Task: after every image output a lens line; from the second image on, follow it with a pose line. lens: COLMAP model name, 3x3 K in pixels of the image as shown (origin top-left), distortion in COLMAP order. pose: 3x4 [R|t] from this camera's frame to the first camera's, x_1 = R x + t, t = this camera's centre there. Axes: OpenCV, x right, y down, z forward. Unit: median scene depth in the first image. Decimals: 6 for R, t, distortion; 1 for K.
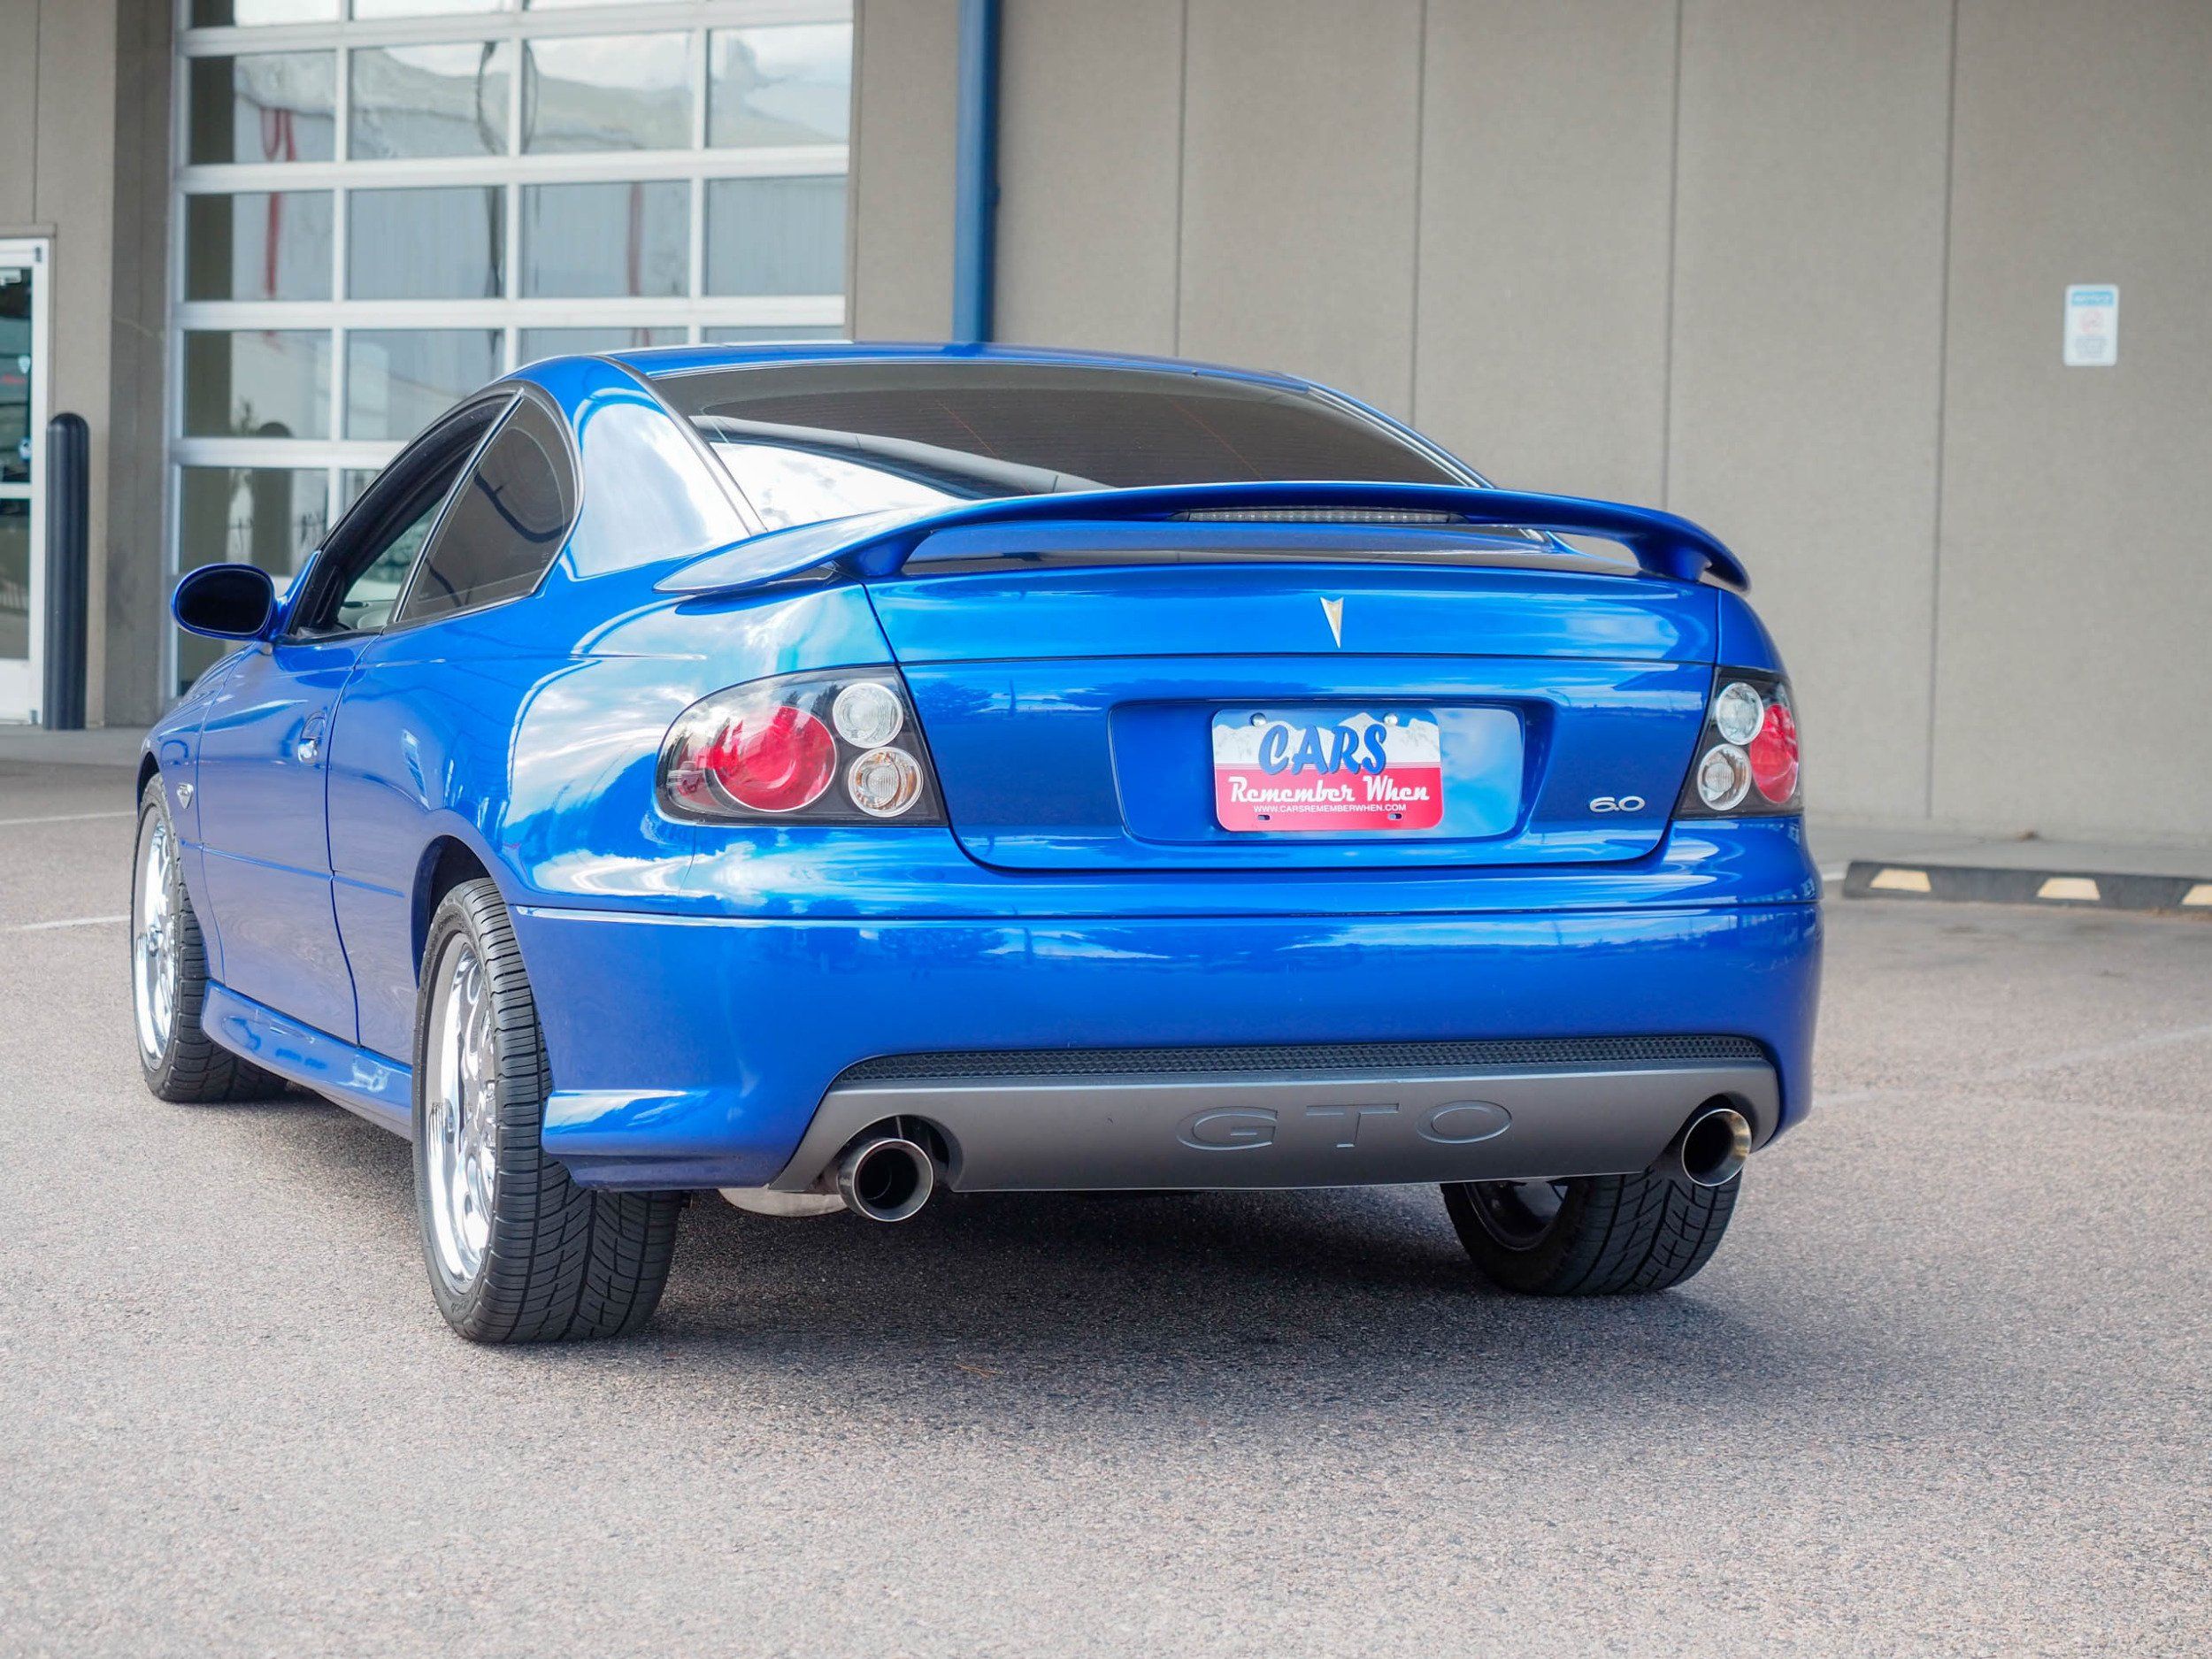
lens RADIAL K [[5251.5, 0, 978.1], [0, 5251.5, 829.7], [0, 0, 1]] dist [0.031514, -0.258691]
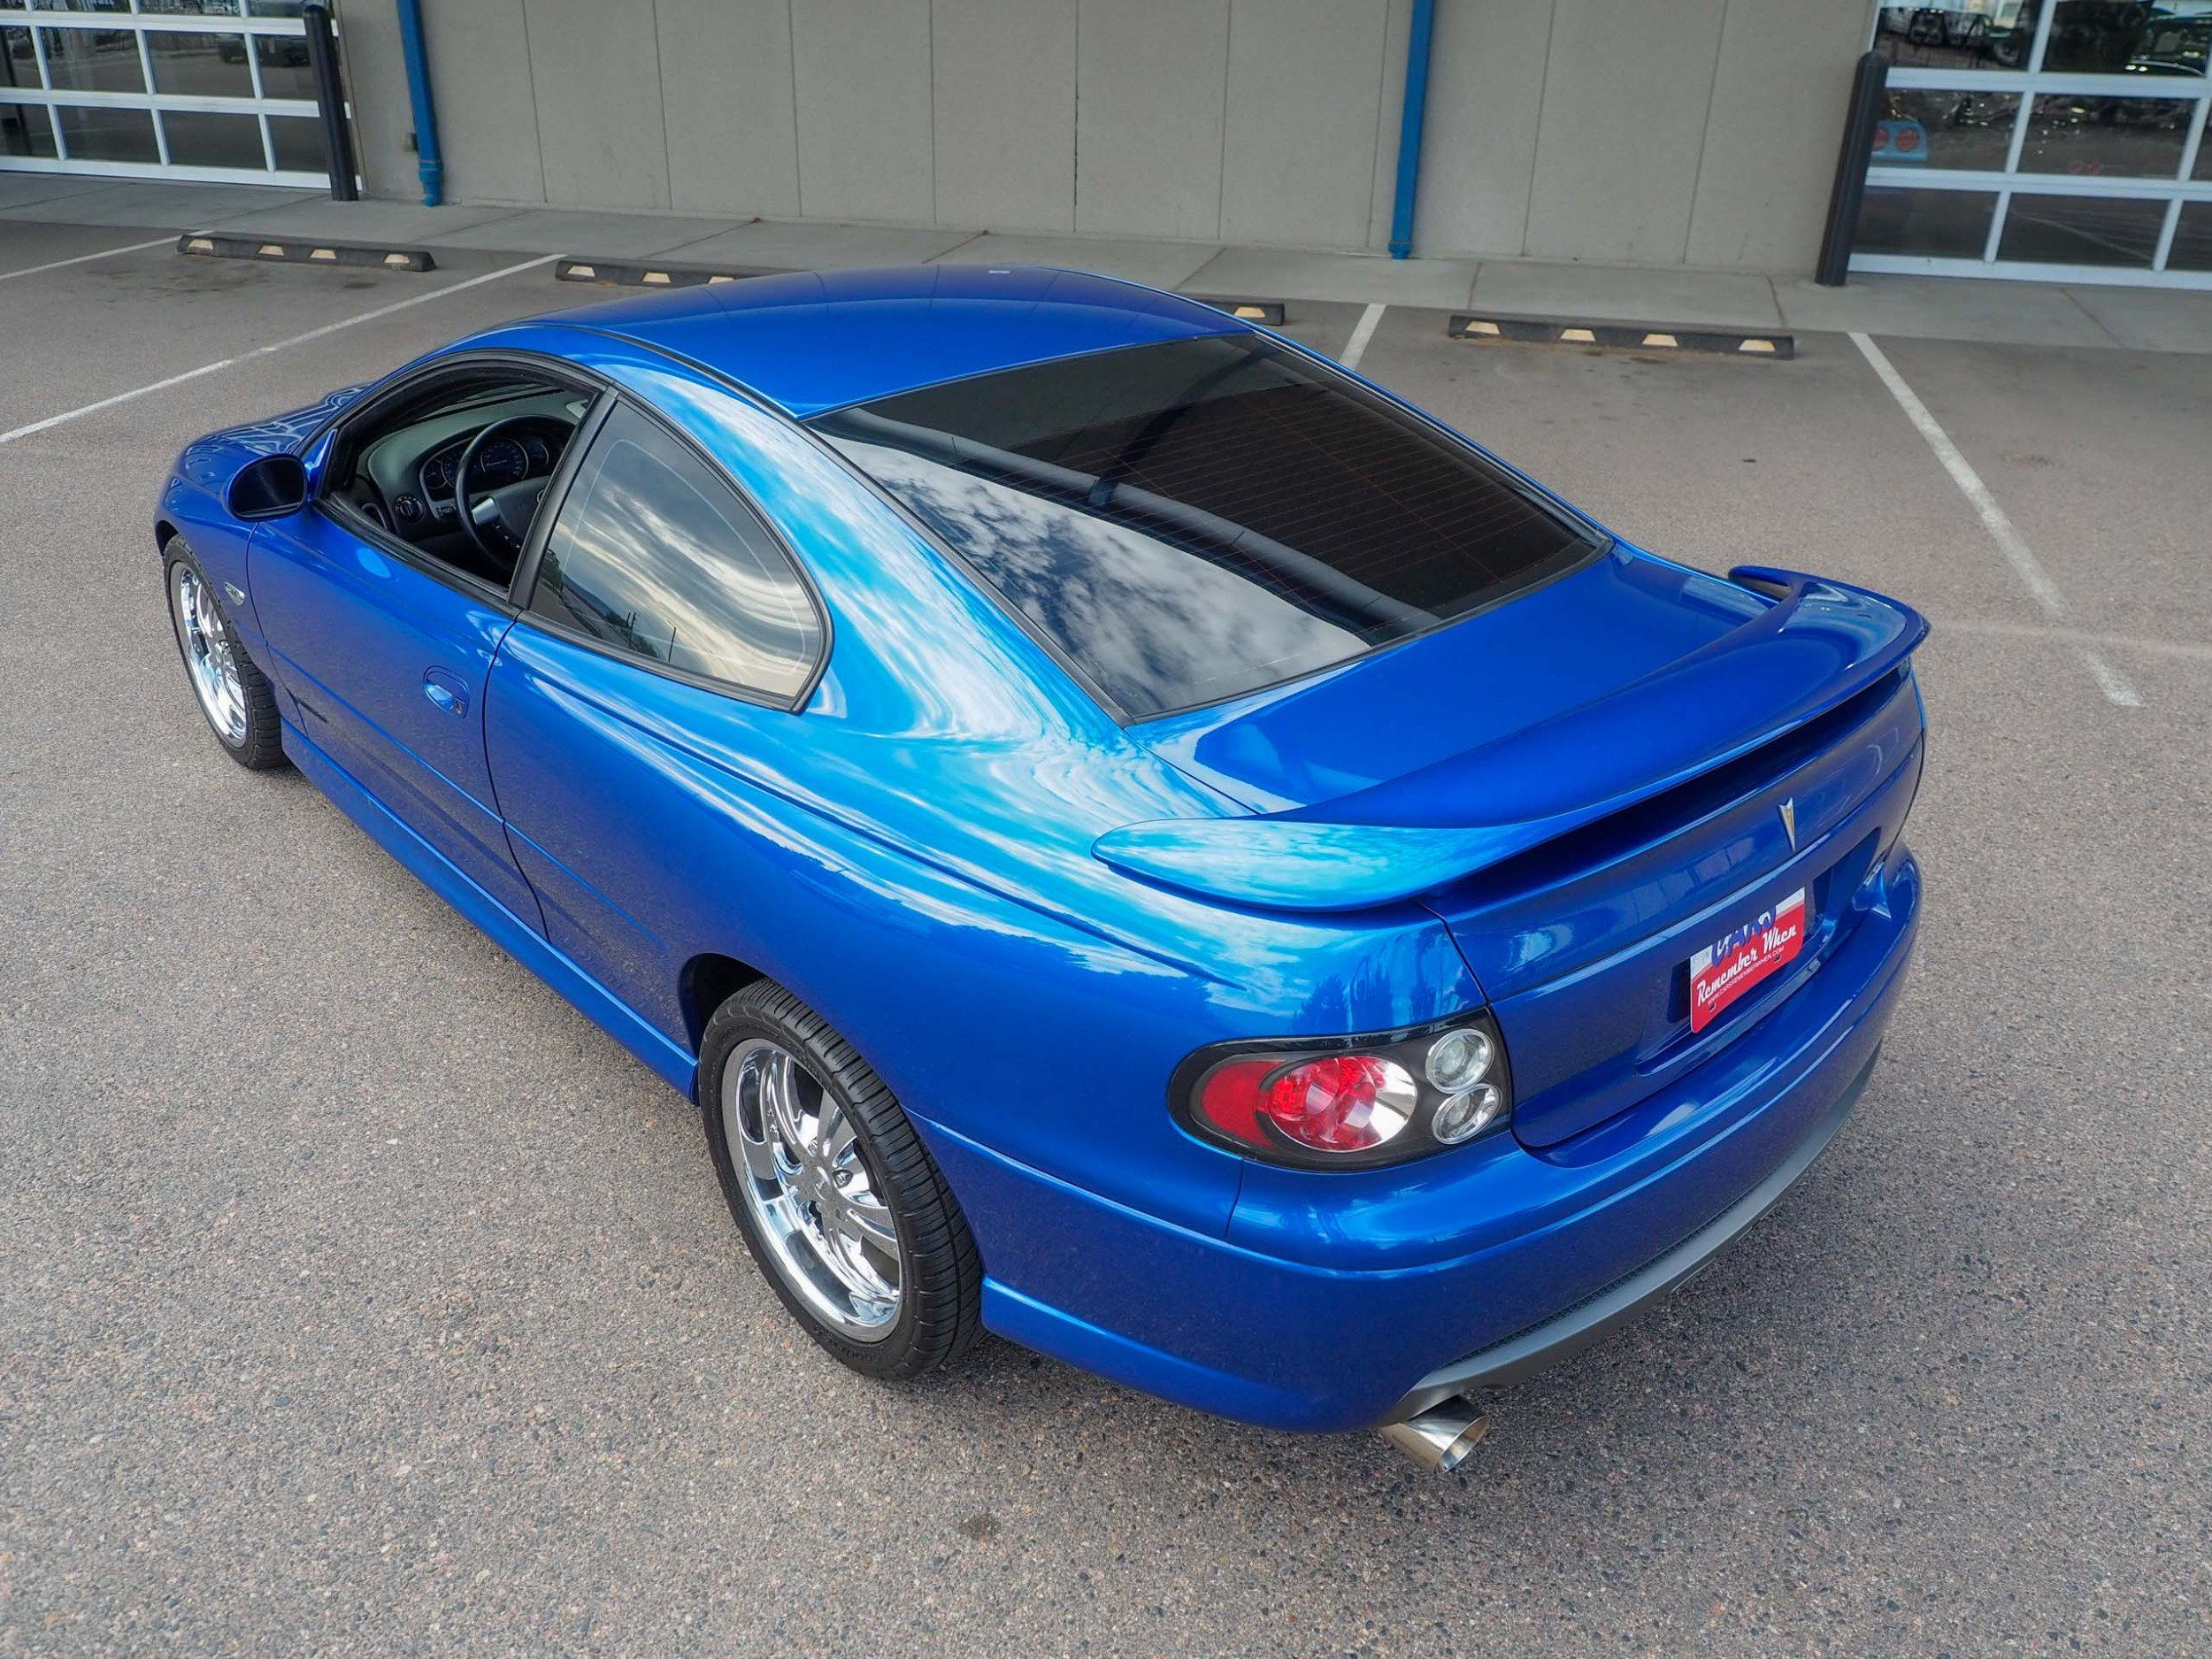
lens RADIAL K [[1686.5, 0, 1106.3], [0, 1686.5, 804.5], [0, 0, 1]] dist [-0.003238, -0.001871]
pose [[0.906829, -0.191465, 0.375503, -0.169056], [0.022098, 0.911246, 0.411269, -0.174809], [-0.420919, -0.364653, 0.830576, 0.753734]]
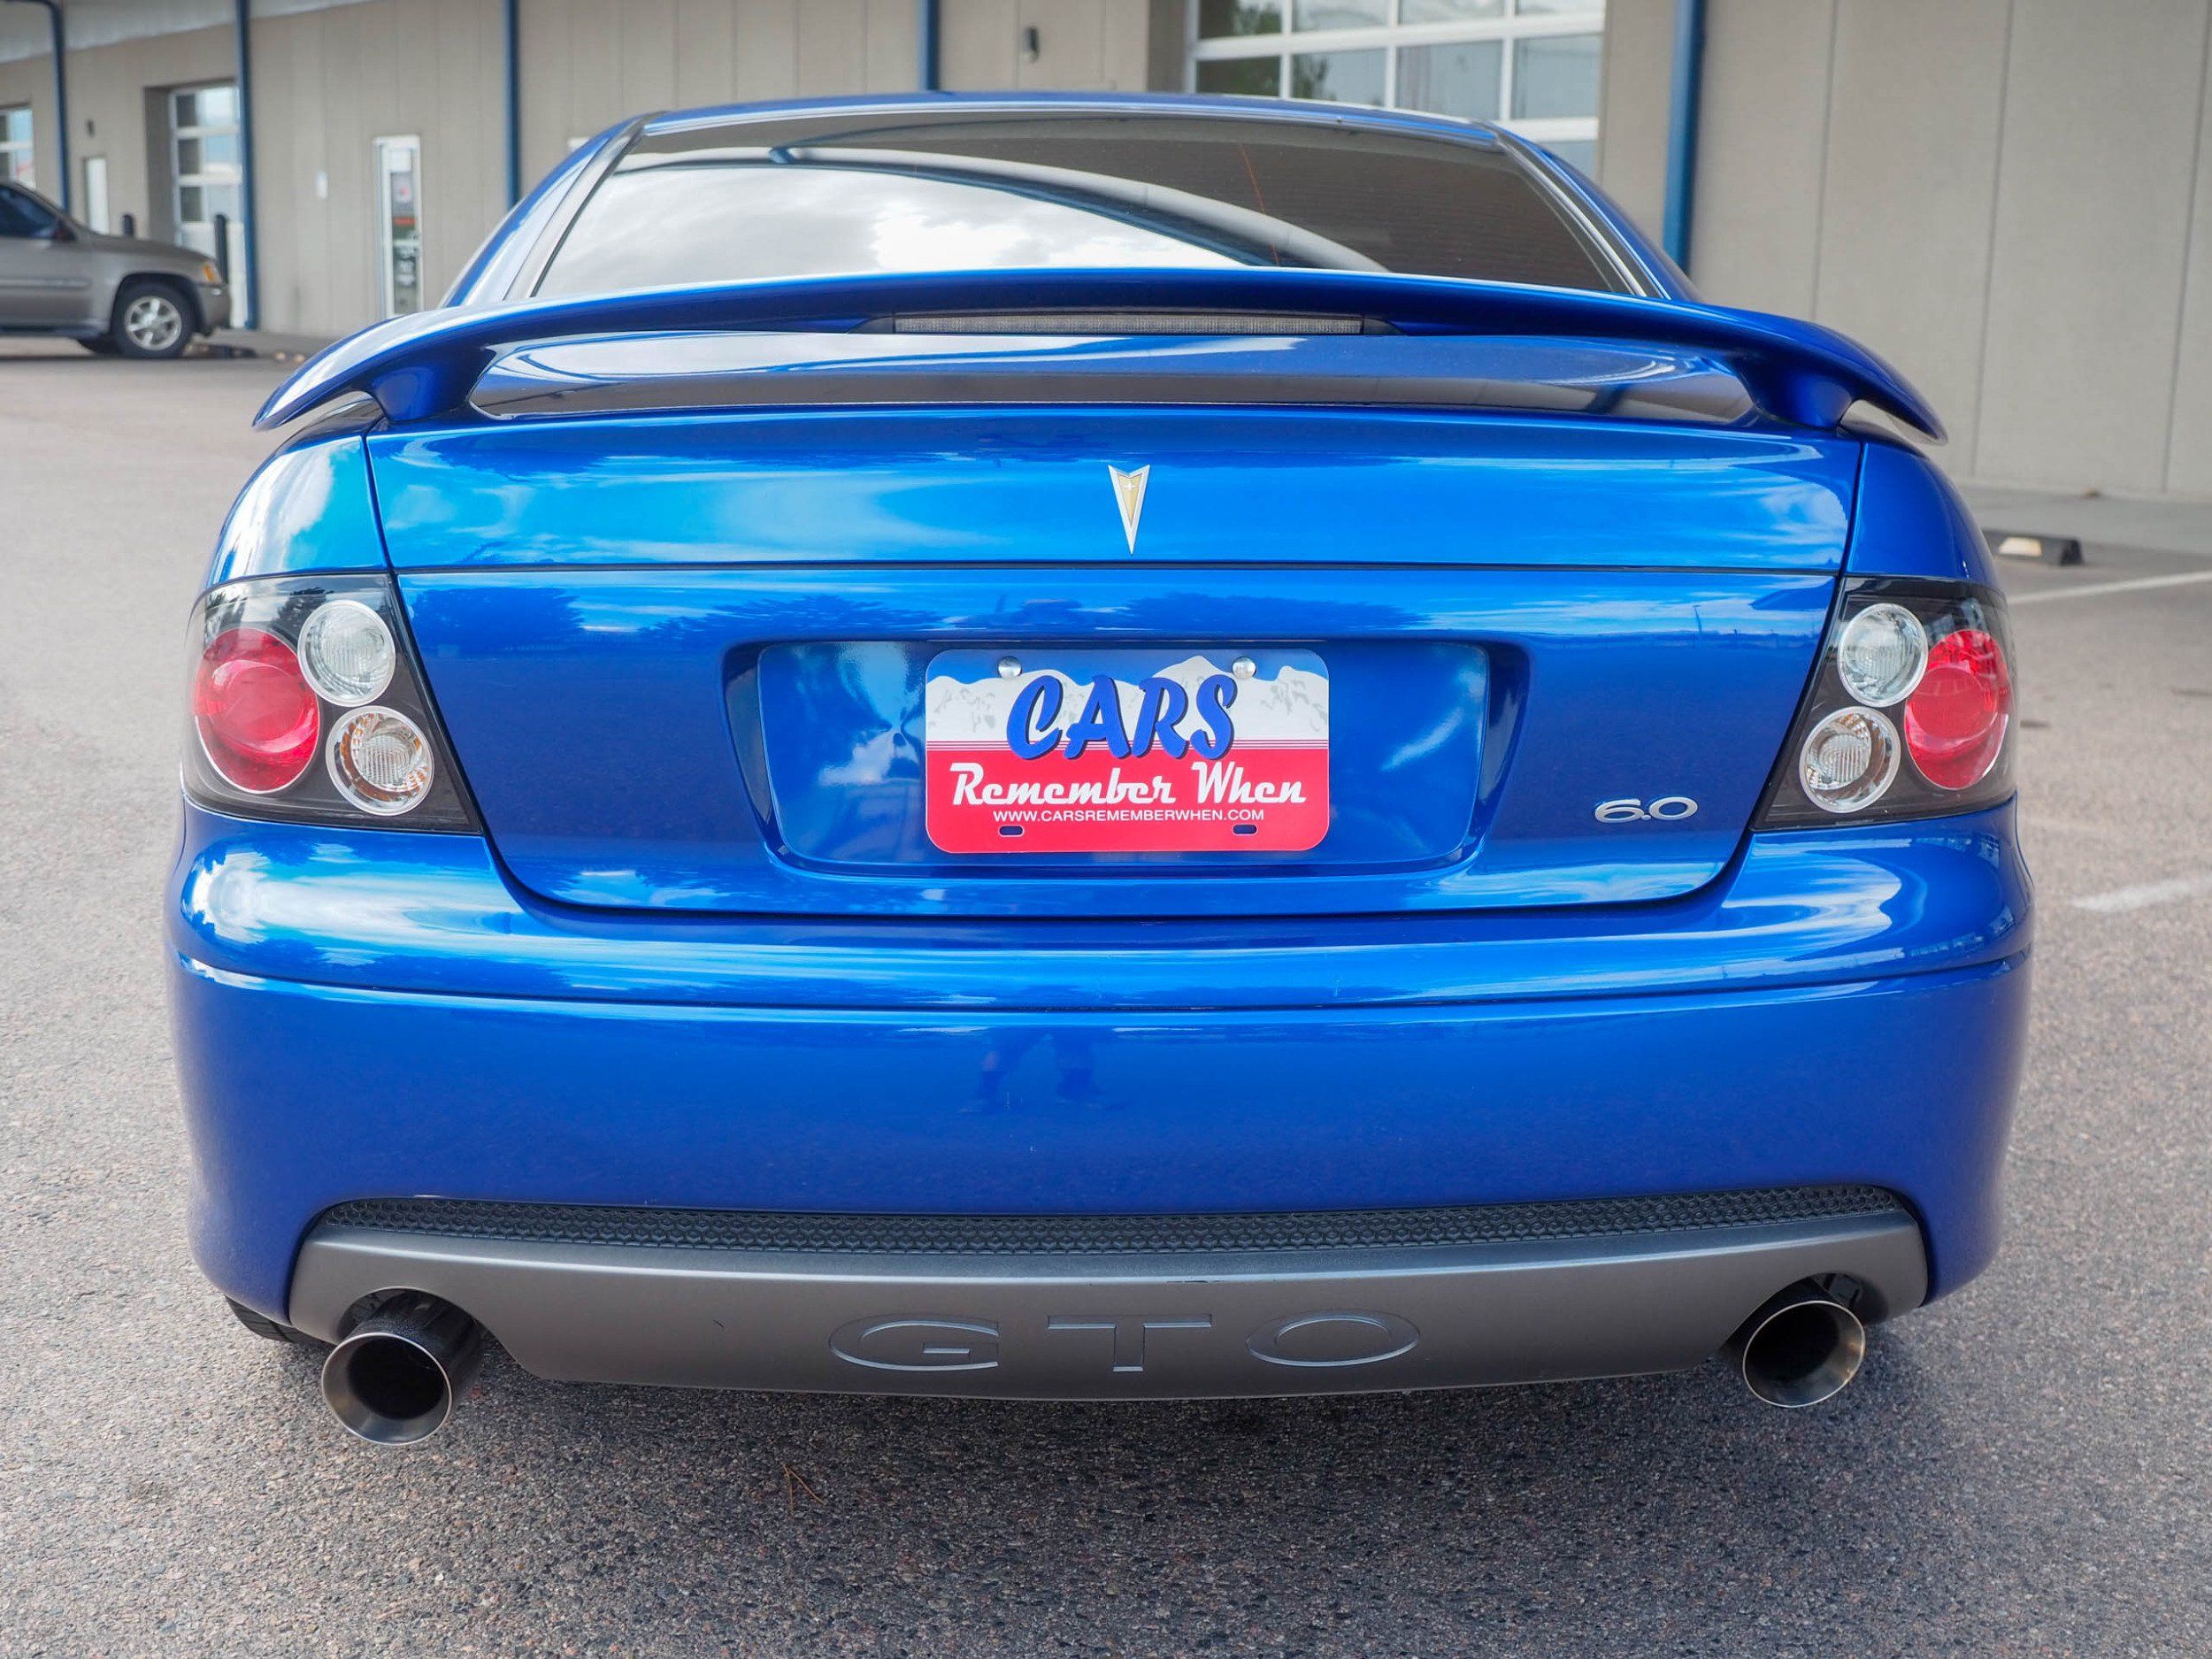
lens RADIAL K [[2716.5, 0, 1113.3], [0, 2716.5, 795.6], [0, 0, 1]] dist [0.010665, -0.015961]
pose [[0.964885, 0.049027, -0.258058, 0.140785], [-0.014266, 0.990758, 0.134888, -0.046849], [0.262286, -0.126470, 0.956667, 0.676306]]
